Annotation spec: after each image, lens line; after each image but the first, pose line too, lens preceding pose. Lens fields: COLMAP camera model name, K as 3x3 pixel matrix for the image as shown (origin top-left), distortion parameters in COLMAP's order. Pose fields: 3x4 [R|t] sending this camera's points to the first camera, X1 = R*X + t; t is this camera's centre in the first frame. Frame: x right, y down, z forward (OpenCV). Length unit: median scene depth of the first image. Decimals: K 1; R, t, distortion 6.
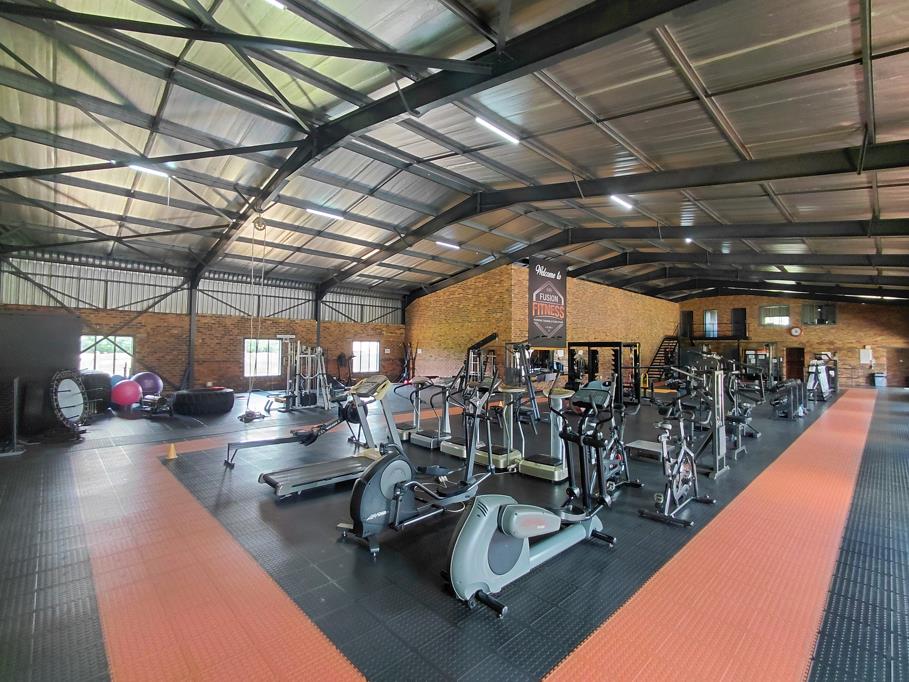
lens RADIAL K [[419.7, 0, 461.2], [0, 419.7, 334.7], [0, 0, 1]] dist [-0.005920, 0.000100]
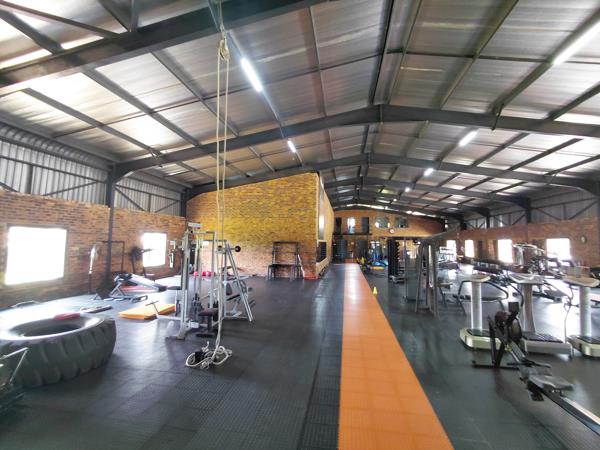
lens RADIAL K [[277.0, 0, 299.0], [0, 277.0, 227.0], [0, 0, 1]] dist [-0.005920, 0.000100]
pose [[0.807165, 0.028580, 0.589633, -1.449240], [-0.021734, 0.999589, -0.018698, 0.031980], [-0.589925, 0.002277, 0.807455, 1.368808]]
